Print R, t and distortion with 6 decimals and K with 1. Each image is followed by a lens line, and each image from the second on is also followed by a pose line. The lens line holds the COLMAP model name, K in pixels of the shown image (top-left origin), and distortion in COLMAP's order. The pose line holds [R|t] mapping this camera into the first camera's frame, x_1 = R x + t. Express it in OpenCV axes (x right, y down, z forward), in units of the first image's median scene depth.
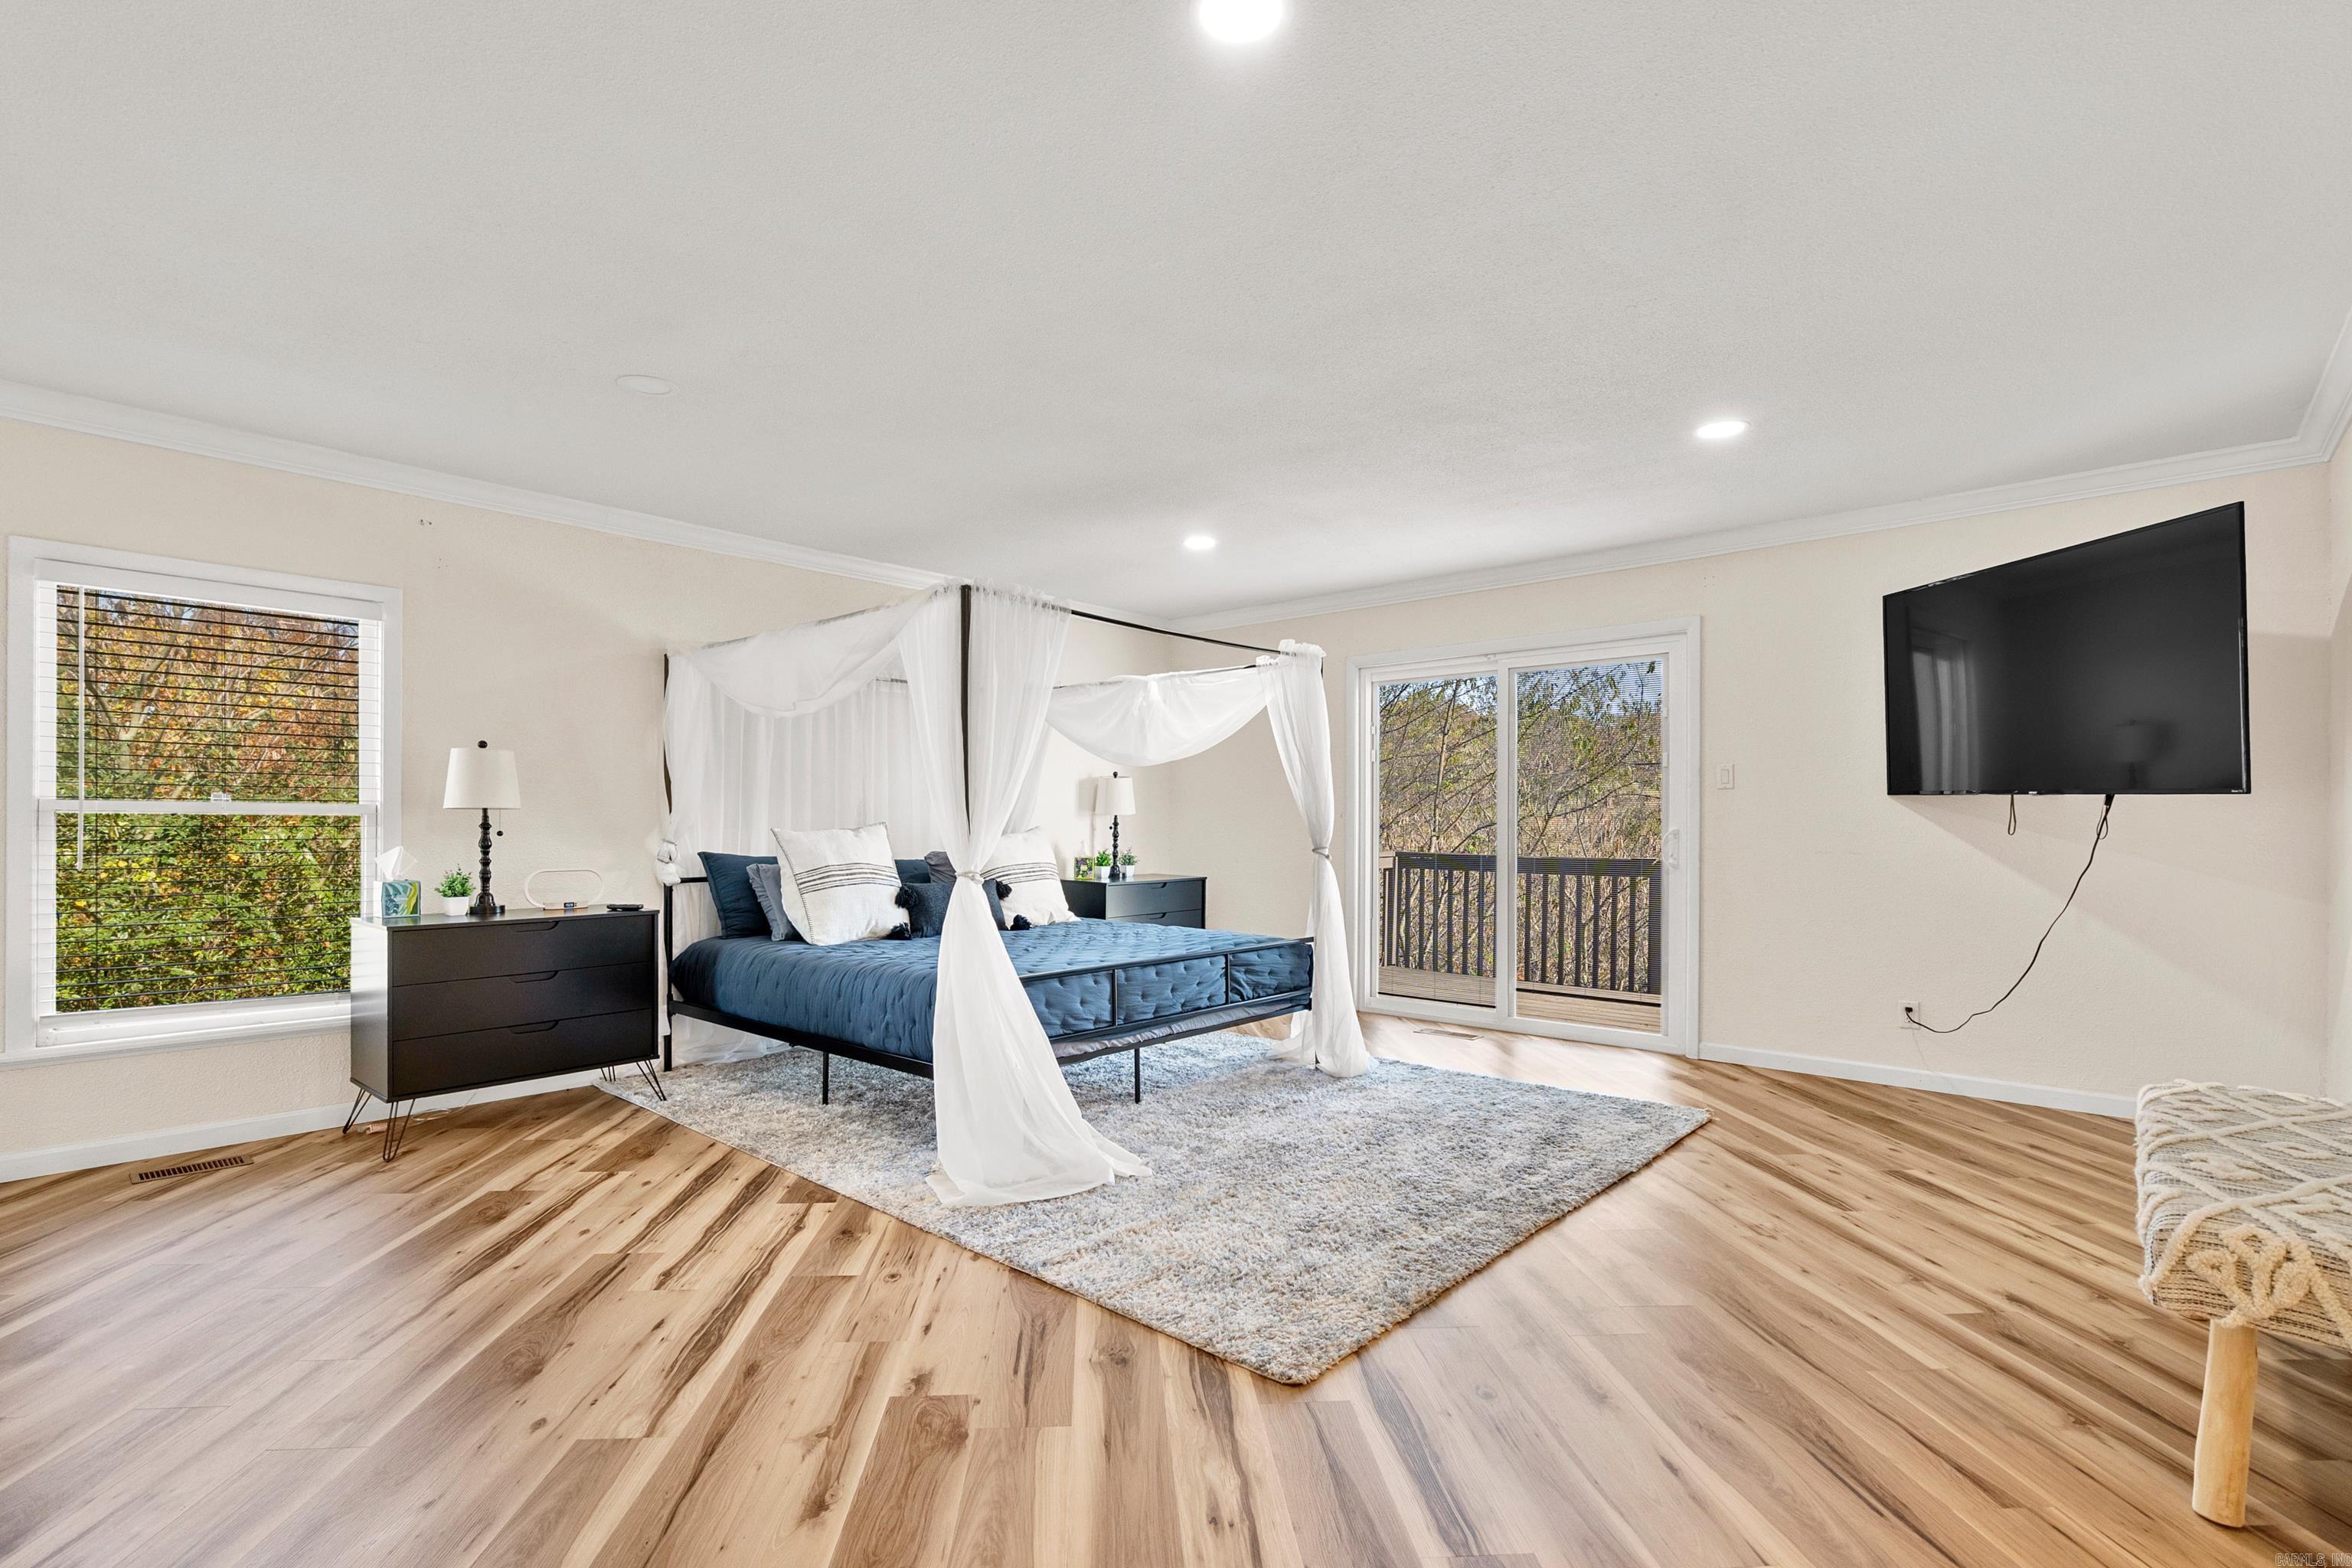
lens RADIAL K [[1040.8, 0, 1166.5], [0, 1040.8, 818.7], [0, 0, 1]] dist [-0.001671, -0.000107]
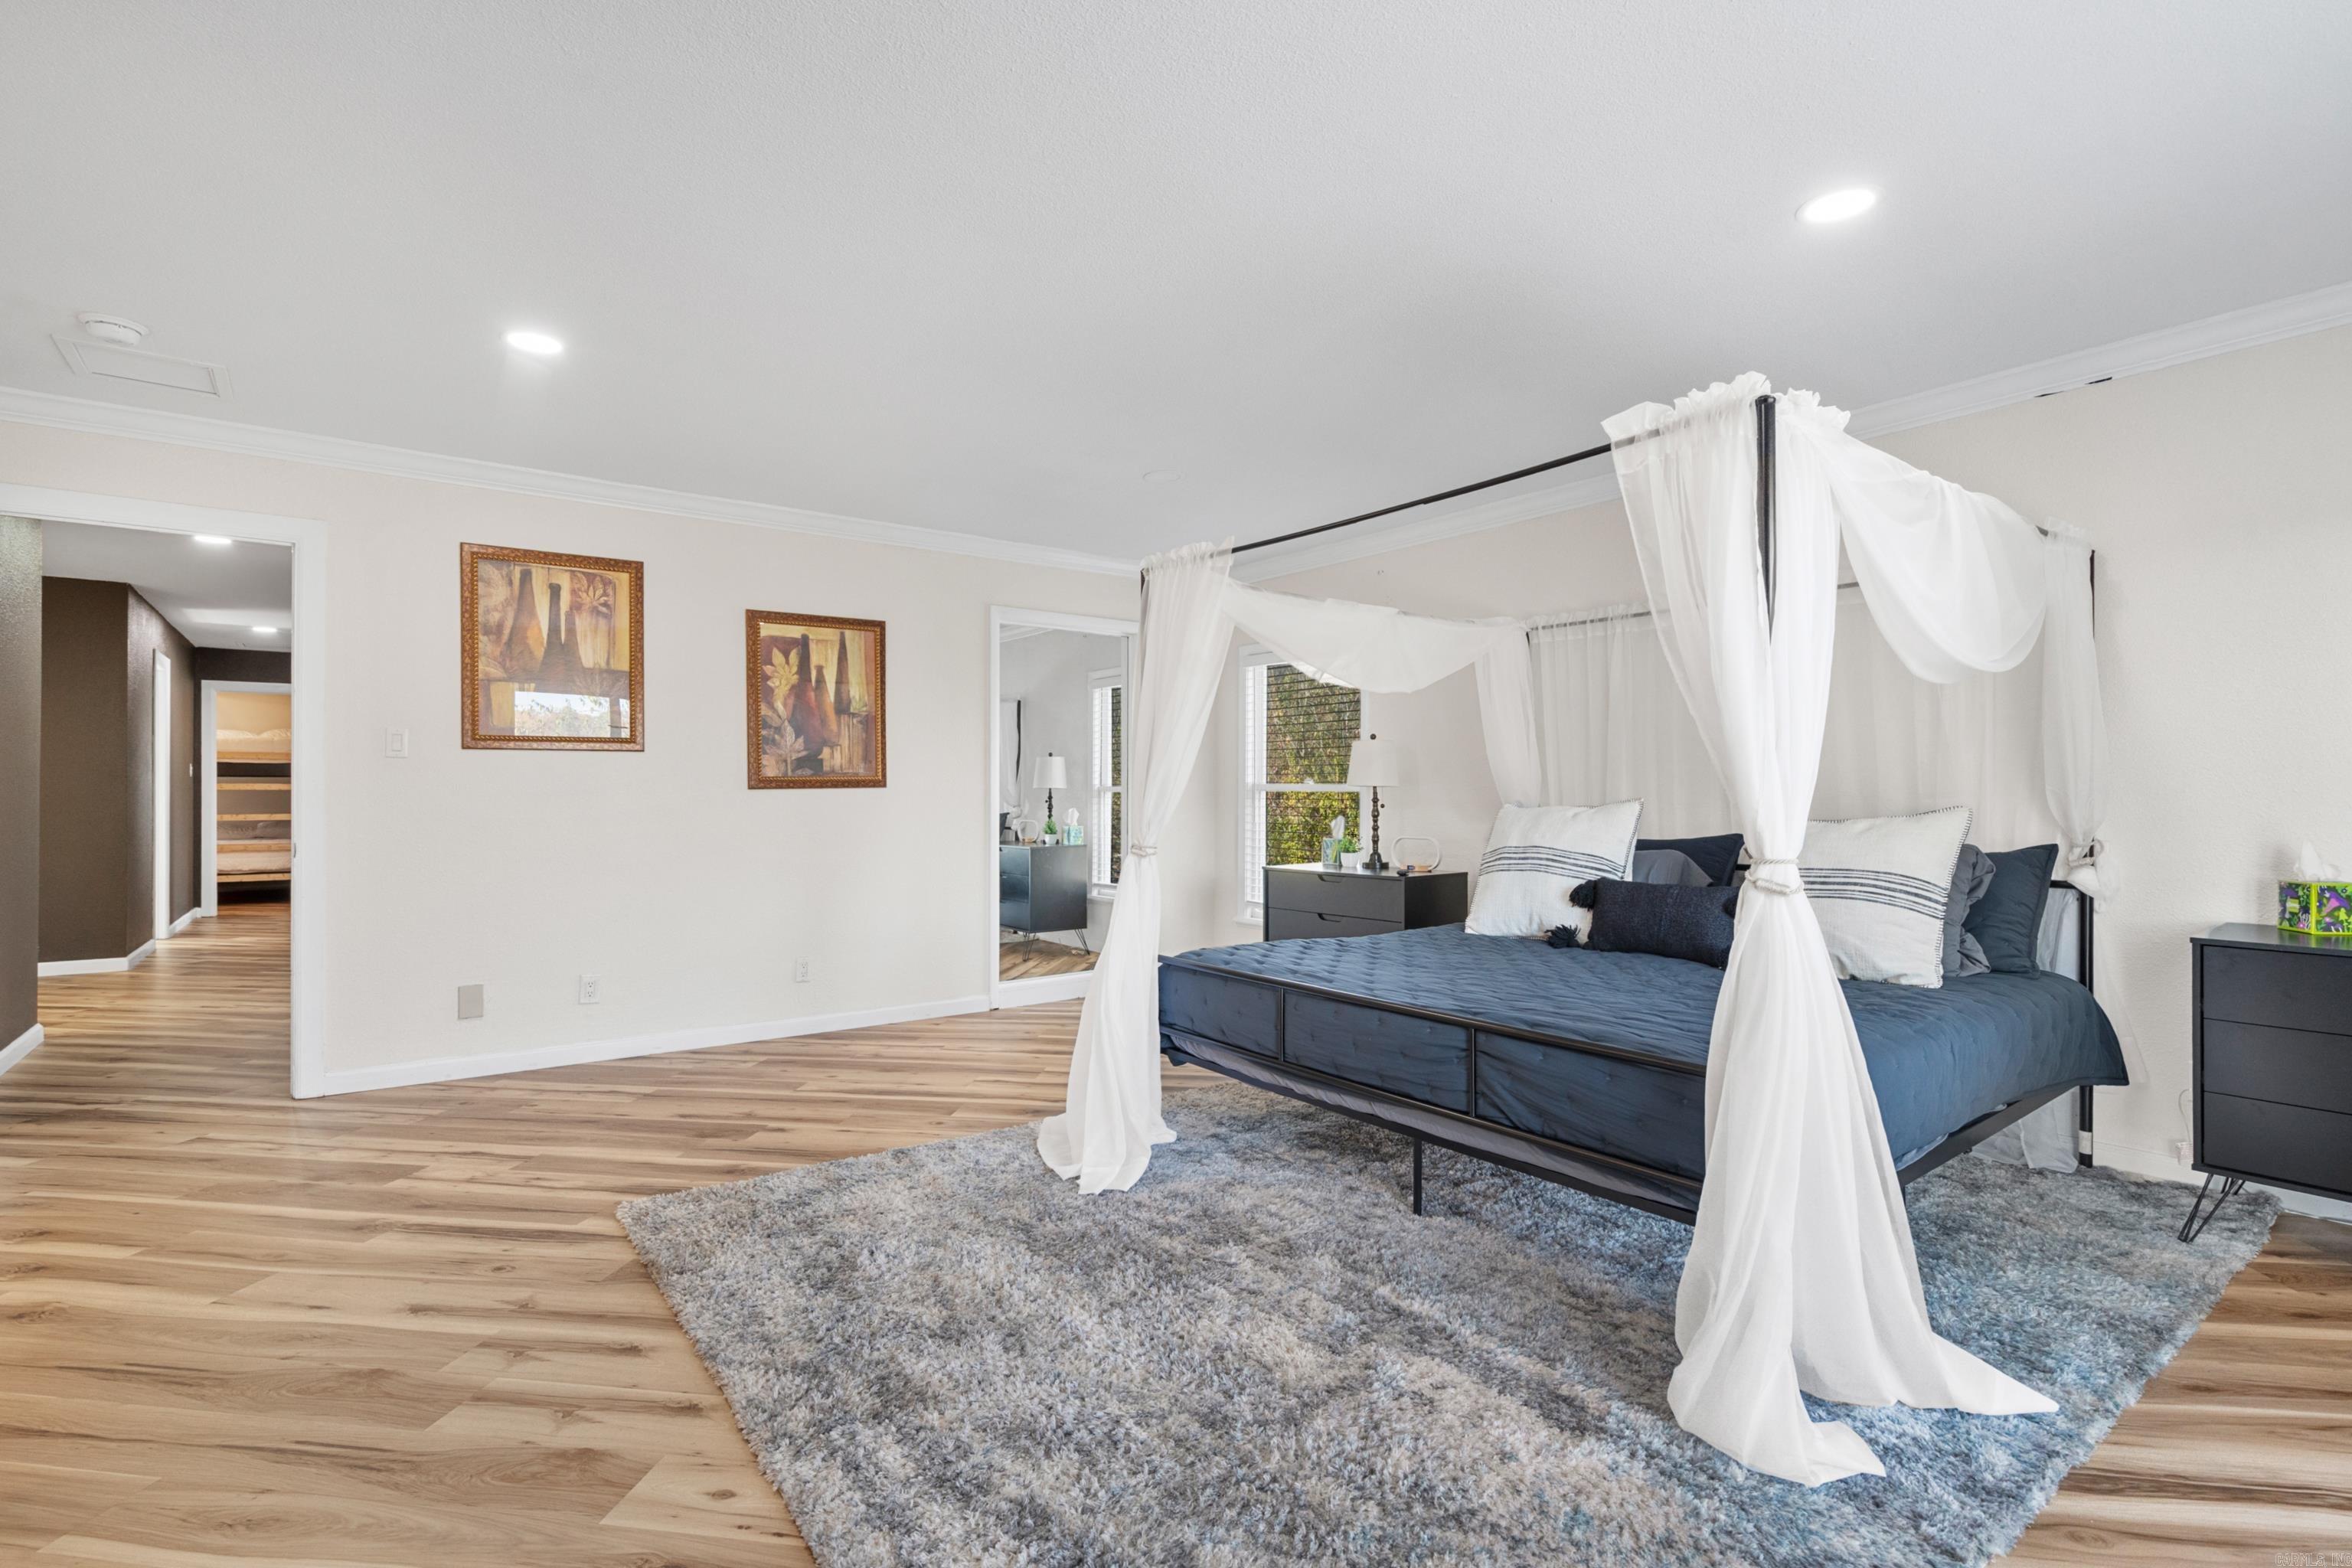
lens RADIAL K [[1090.2, 0, 1181.0], [0, 1090.2, 783.9], [0, 0, 1]] dist [-0.000372, 0.000546]
pose [[-0.171530, -0.010522, -0.985123, 0.718688], [0.001724, 0.999938, -0.010981, 0.001632], [0.985177, -0.003582, -0.171501, 1.005738]]
